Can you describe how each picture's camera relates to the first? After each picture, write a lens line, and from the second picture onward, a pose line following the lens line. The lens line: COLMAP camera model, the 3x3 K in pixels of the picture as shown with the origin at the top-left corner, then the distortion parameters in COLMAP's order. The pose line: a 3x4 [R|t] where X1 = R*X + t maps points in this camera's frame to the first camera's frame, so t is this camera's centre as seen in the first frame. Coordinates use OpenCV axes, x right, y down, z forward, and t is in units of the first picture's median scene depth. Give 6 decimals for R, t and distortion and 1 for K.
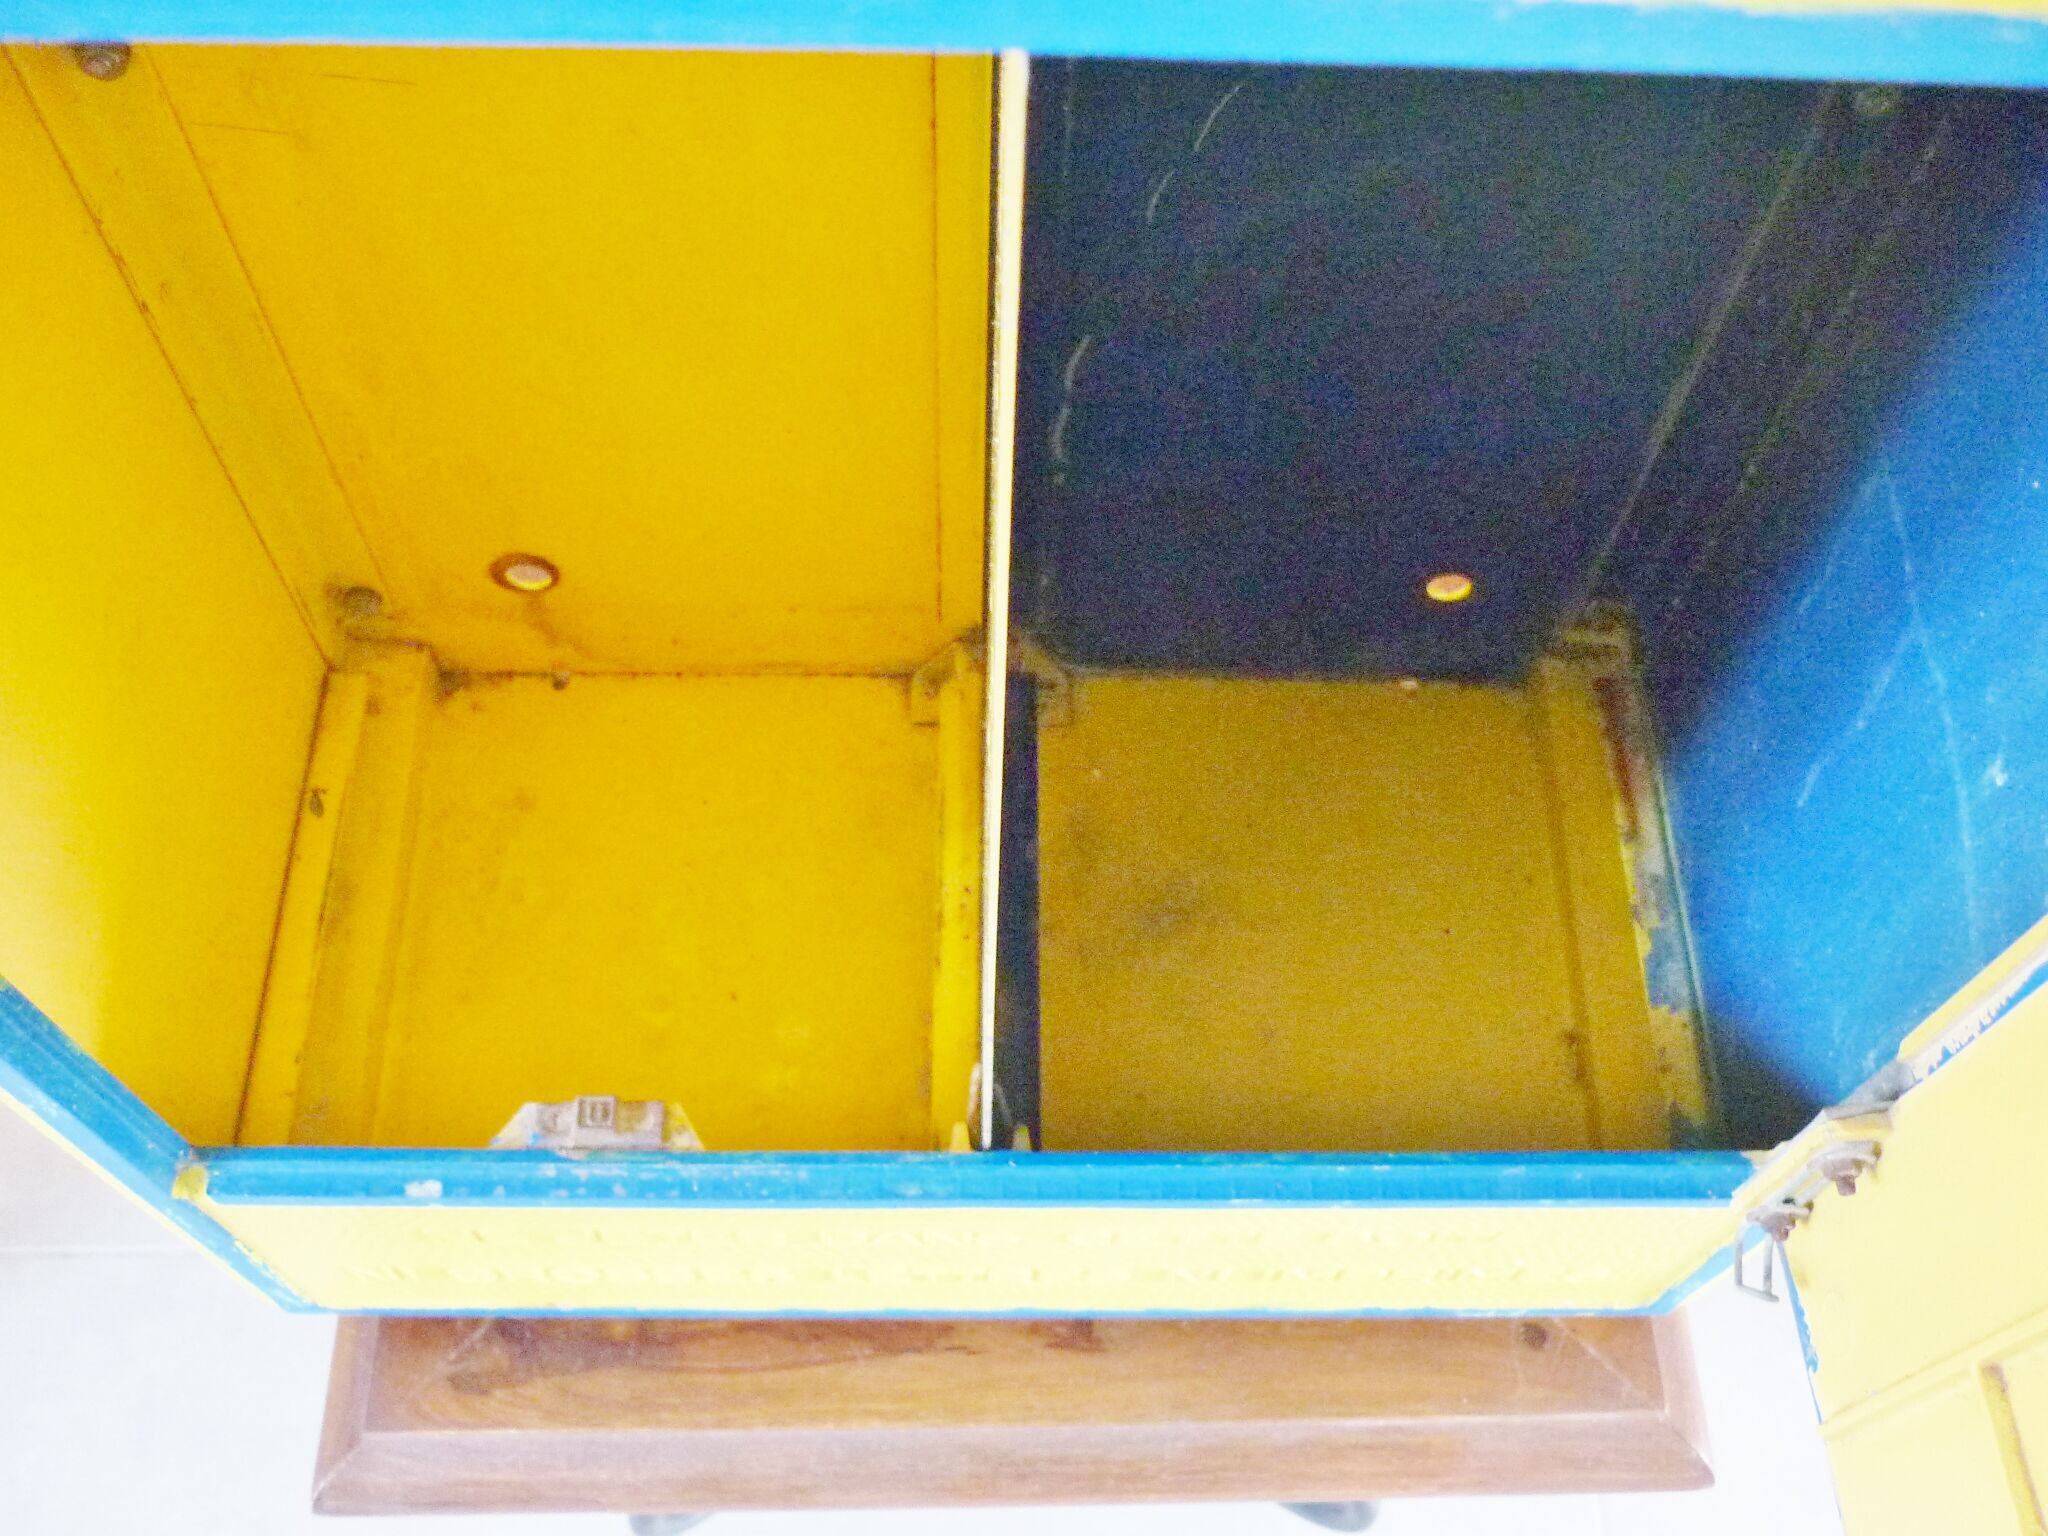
lens RADIAL K [[2037.6, 0, 1028.0], [0, 2037.6, 777.4], [0, 0, 1]] dist [-0.028668, 0.000000]
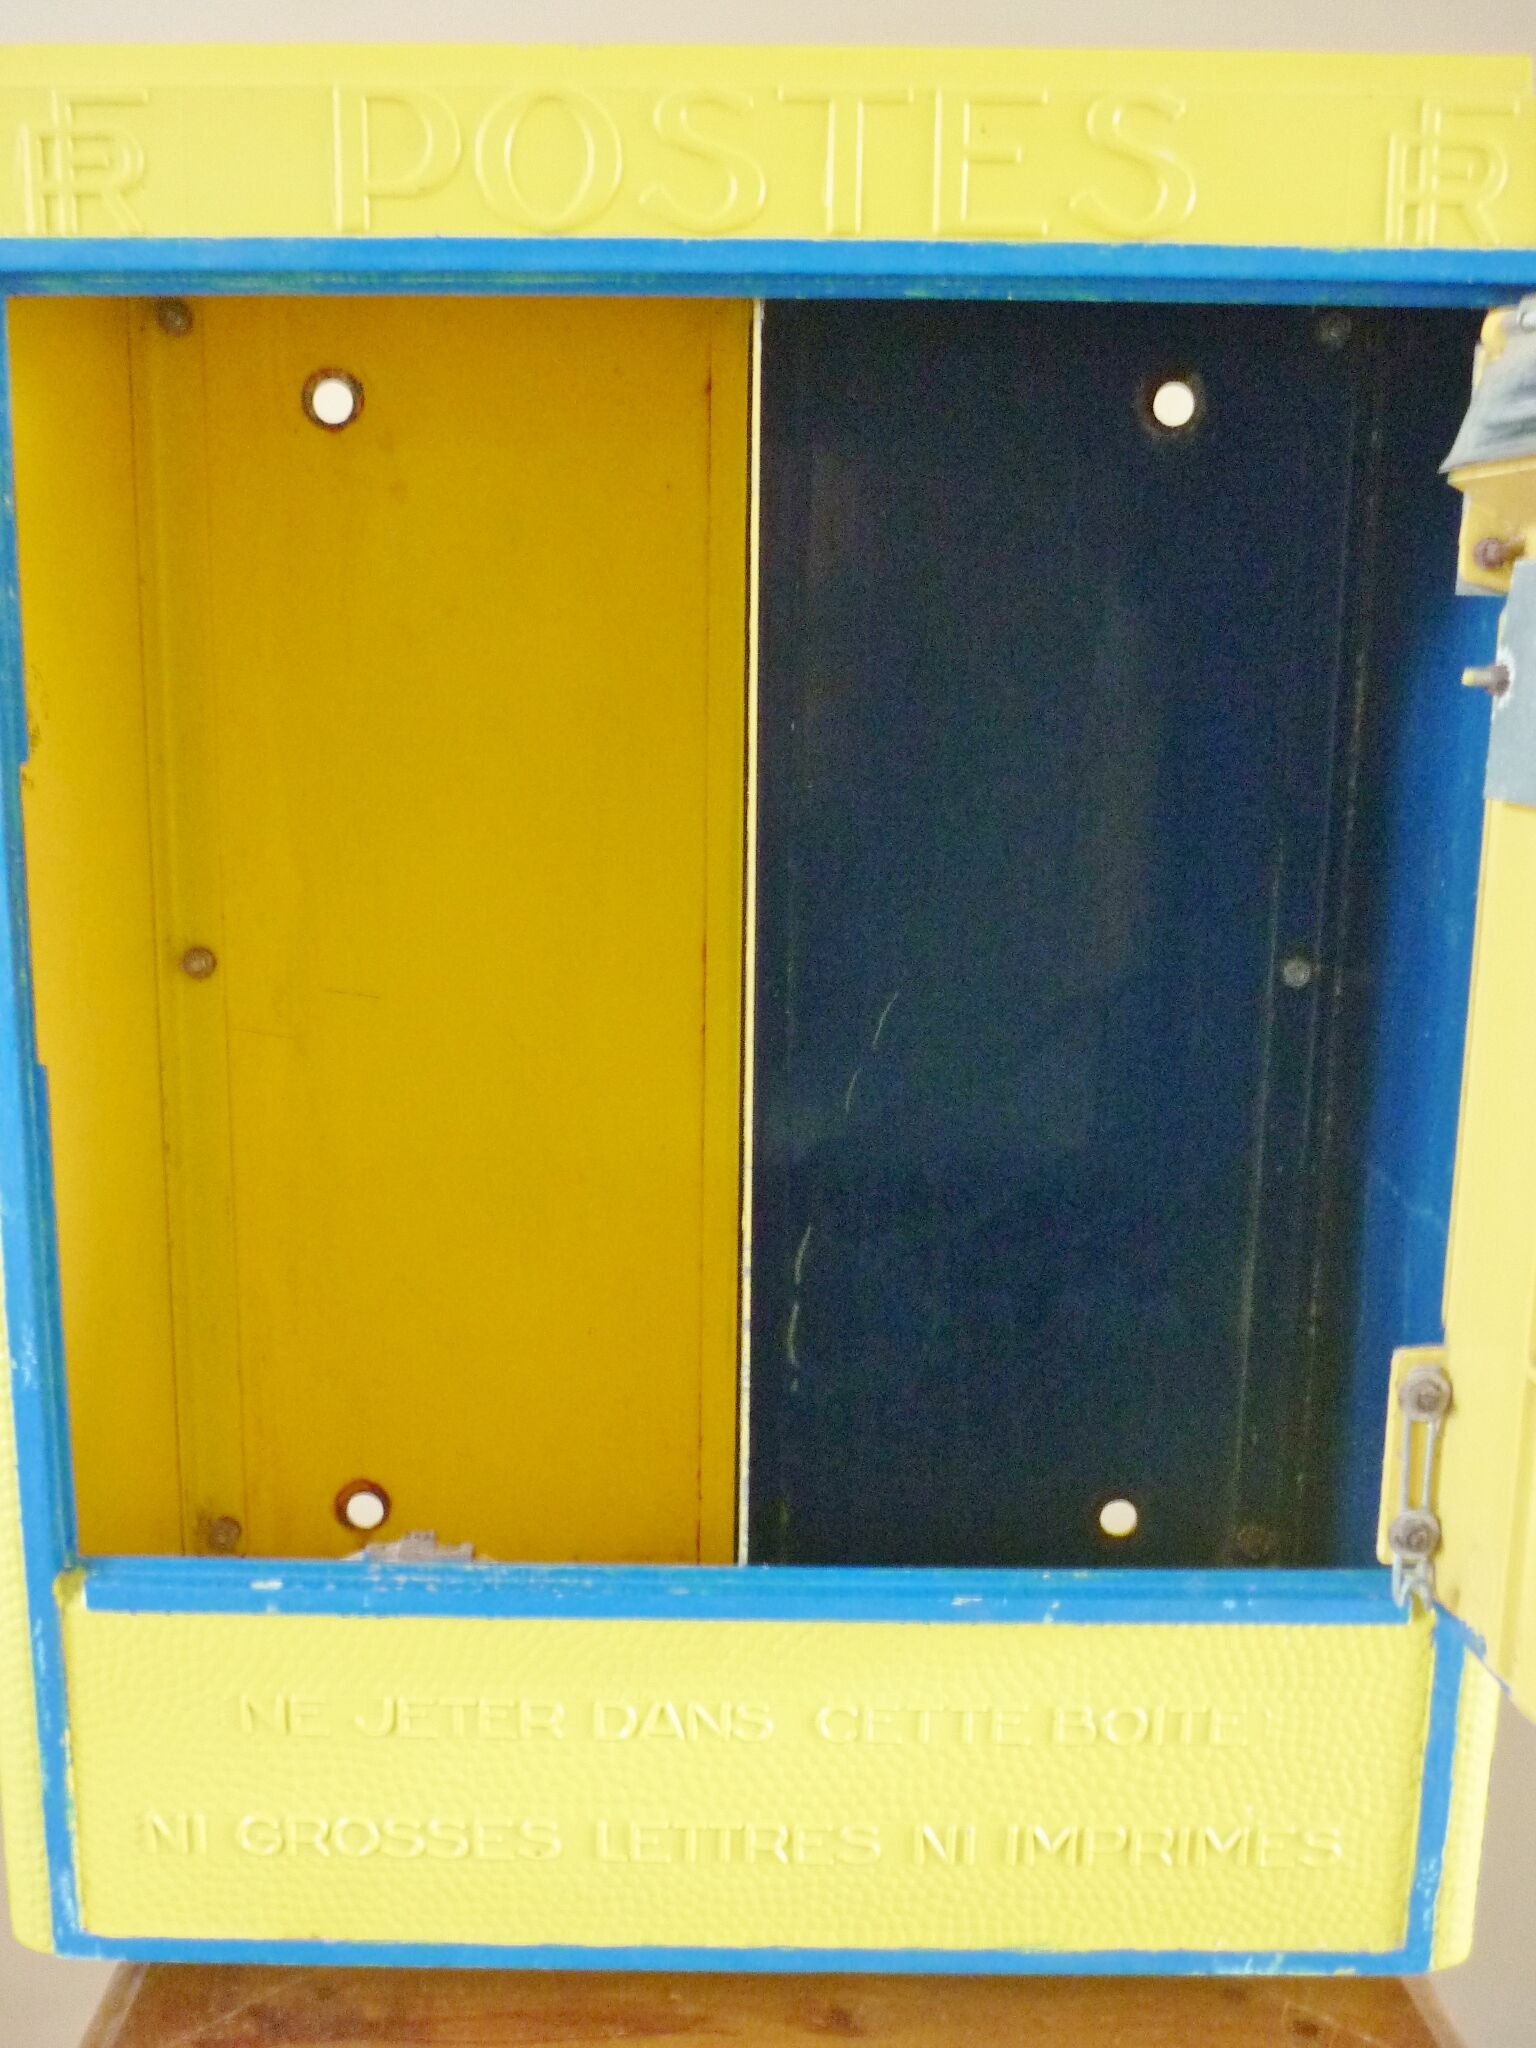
lens RADIAL K [[2016.7, 0, 698.2], [0, 2016.7, 986.5], [0, 0, 1]] dist [-0.053320, 0.000000]
pose [[0.999574, -0.016845, -0.023825, -0.013459], [-0.008533, 0.612075, -0.790753, 0.896516], [0.027903, 0.790620, 0.611671, 0.019923]]
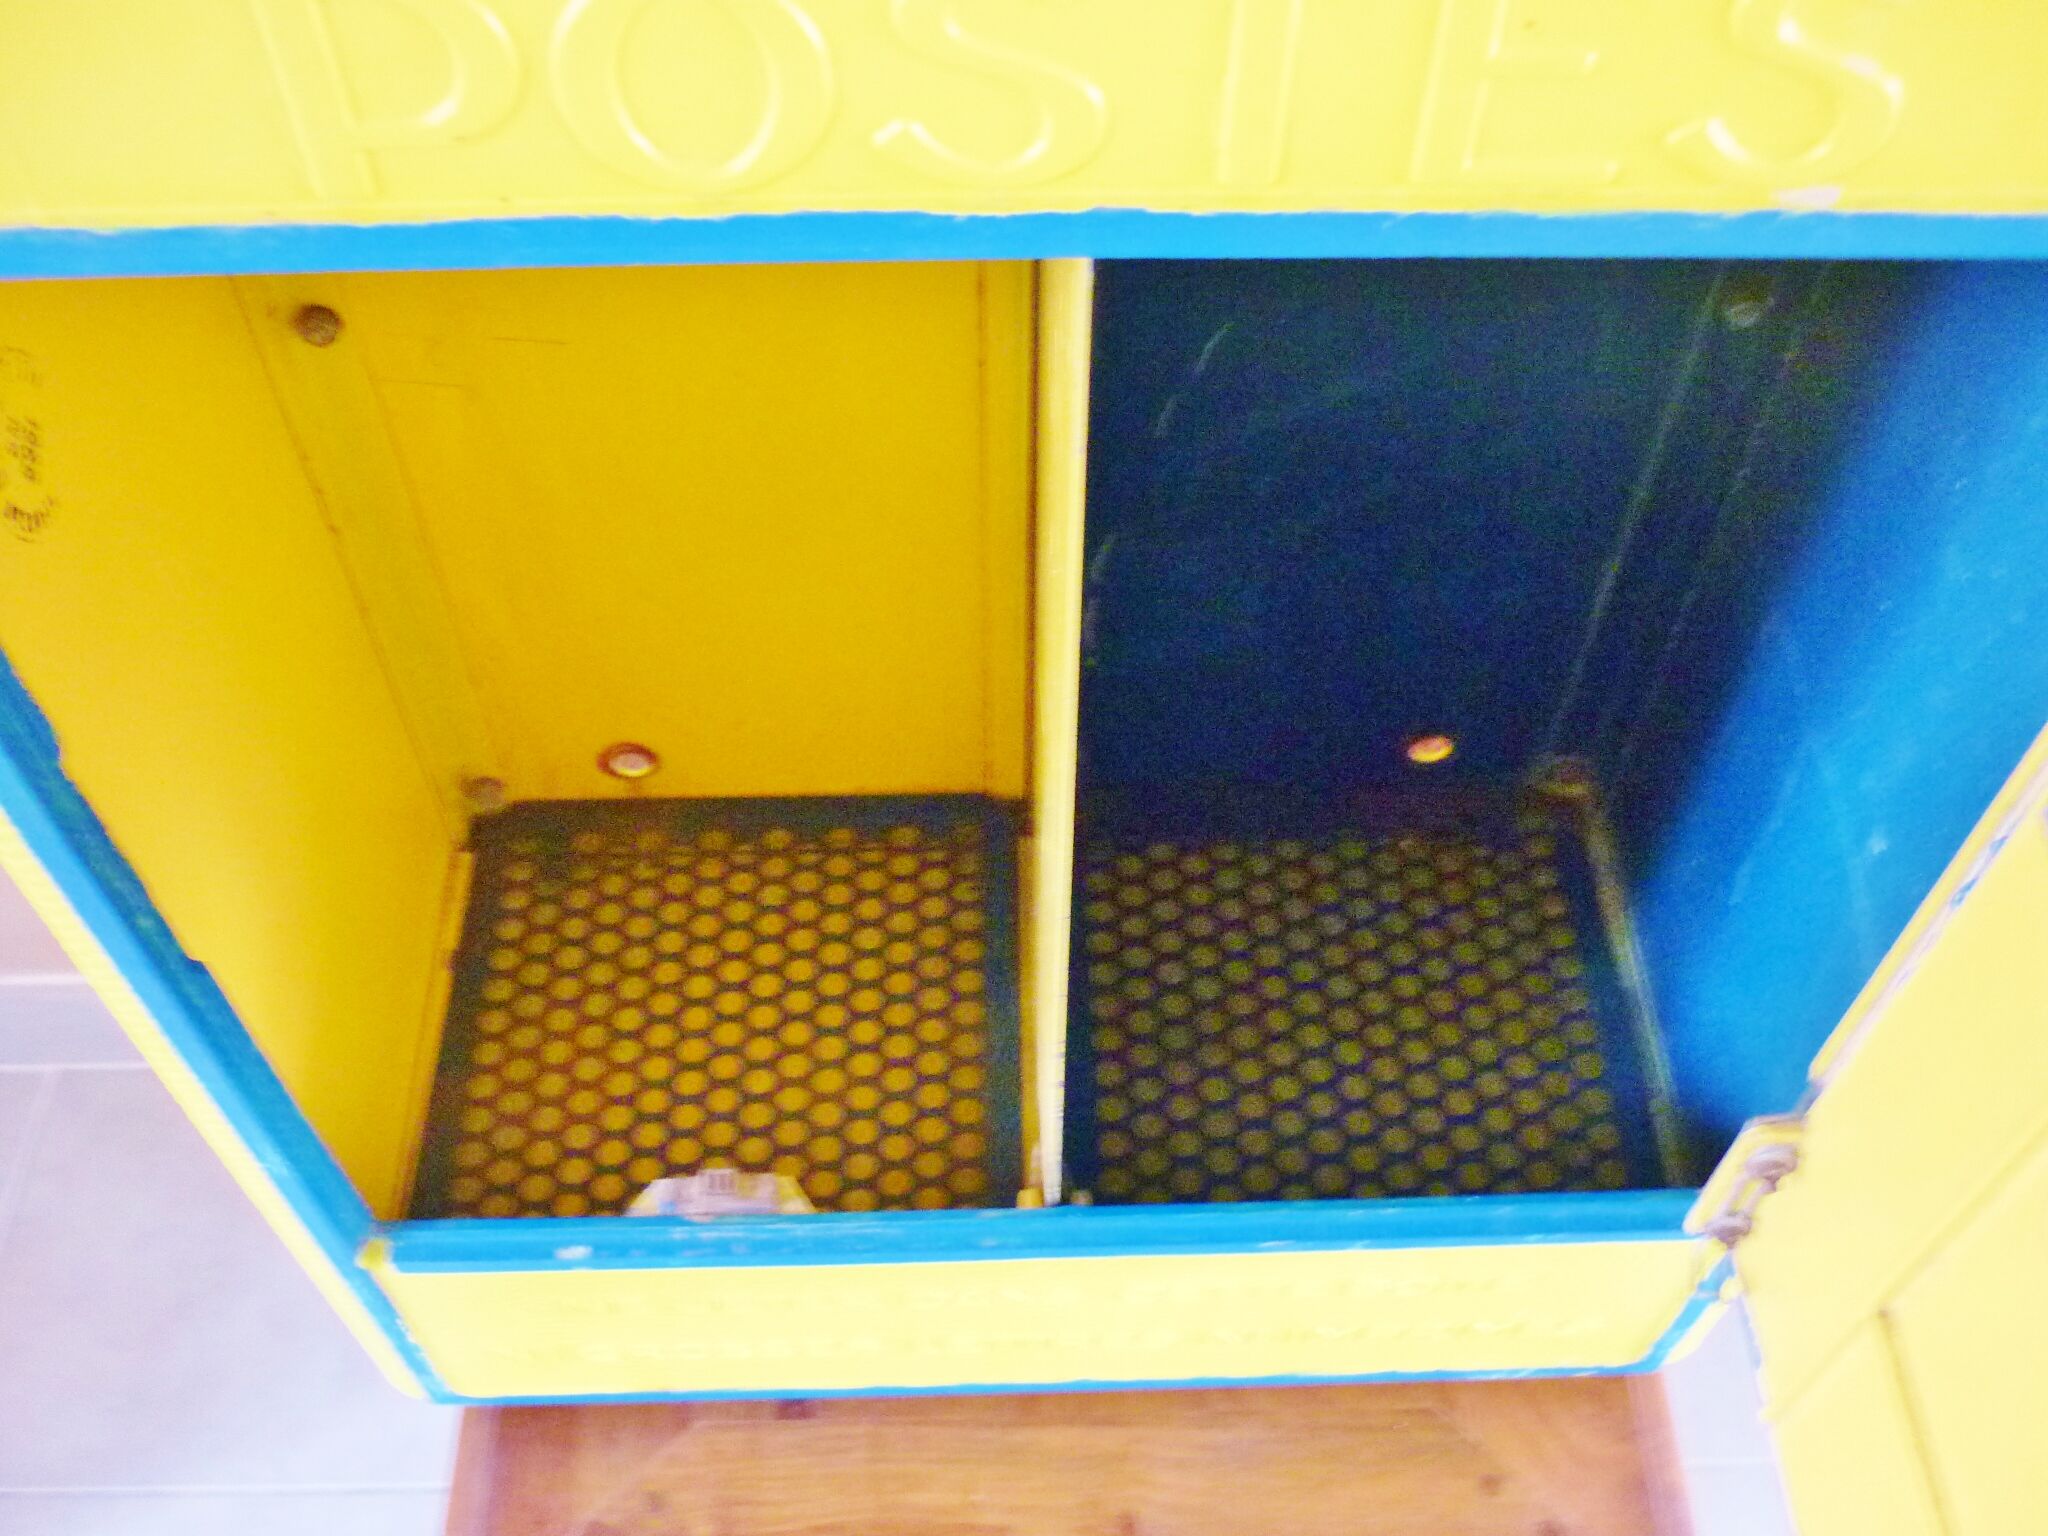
lens RADIAL K [[2059.0, 0, 1026.2], [0, 2059.0, 776.8], [0, 0, 1]] dist [-0.047587, 0.000000]
pose [[0.999502, -0.030877, -0.006564, -0.019880], [0.029688, 0.990125, -0.137008, 0.099842], [0.010729, 0.136745, 0.990548, -0.202806]]
